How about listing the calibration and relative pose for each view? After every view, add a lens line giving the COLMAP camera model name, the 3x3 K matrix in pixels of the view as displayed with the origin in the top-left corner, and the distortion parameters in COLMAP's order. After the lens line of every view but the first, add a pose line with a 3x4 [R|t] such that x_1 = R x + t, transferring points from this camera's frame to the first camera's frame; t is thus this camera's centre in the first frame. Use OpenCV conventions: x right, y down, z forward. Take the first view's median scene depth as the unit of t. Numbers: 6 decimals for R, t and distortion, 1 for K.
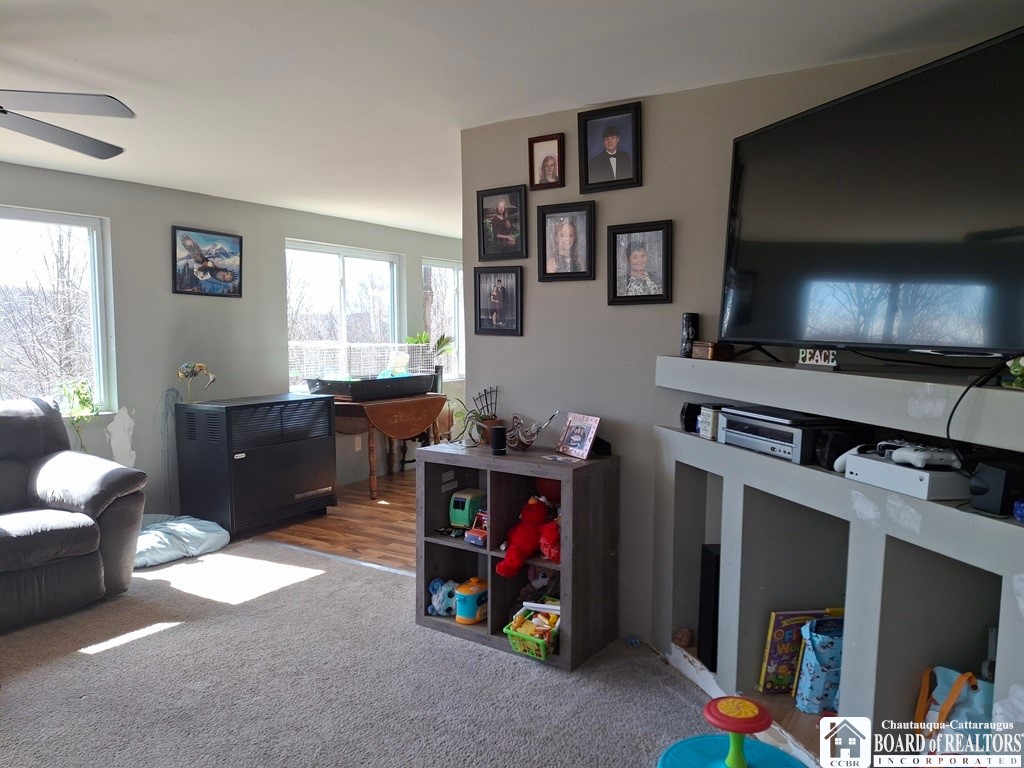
lens RADIAL K [[764.2, 0, 511.5], [0, 764.2, 386.0], [0, 0, 1]] dist [-0.013191, 0.004263]
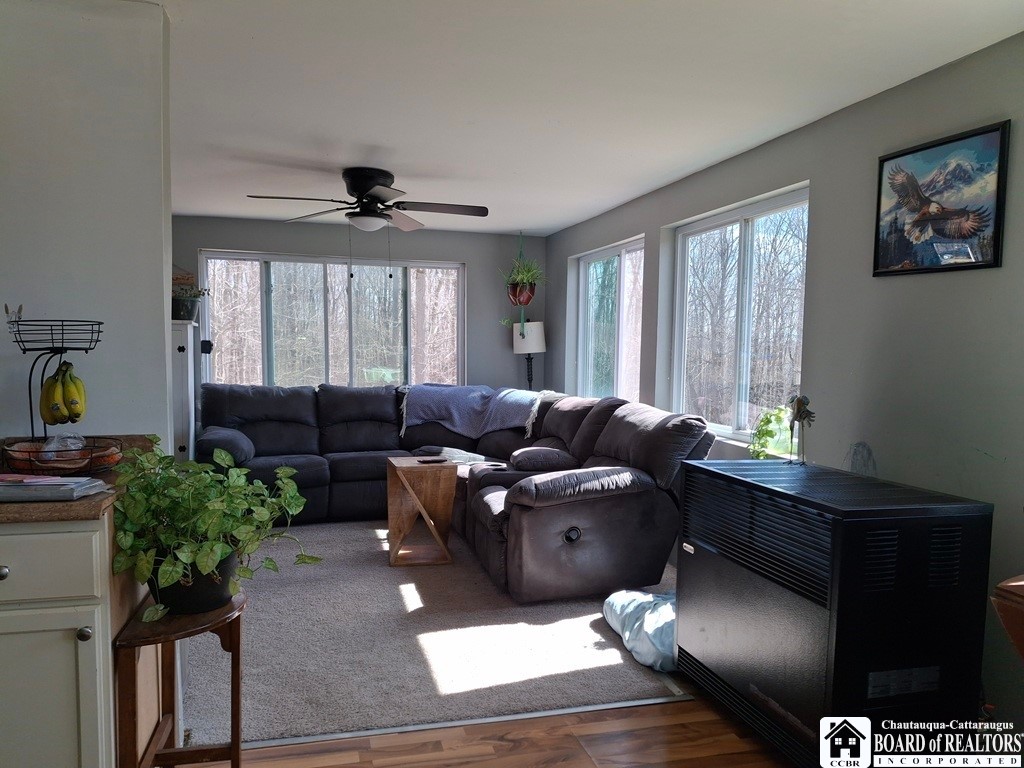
lens RADIAL K [[764.2, 0, 504.3], [0, 764.2, 398.3], [0, 0, 1]] dist [-0.013191, 0.004263]
pose [[-0.676895, 0.040237, -0.734979, 0.160096], [-0.072069, 0.990085, 0.120576, -0.078163], [0.732543, 0.134586, -0.667283, 1.152864]]
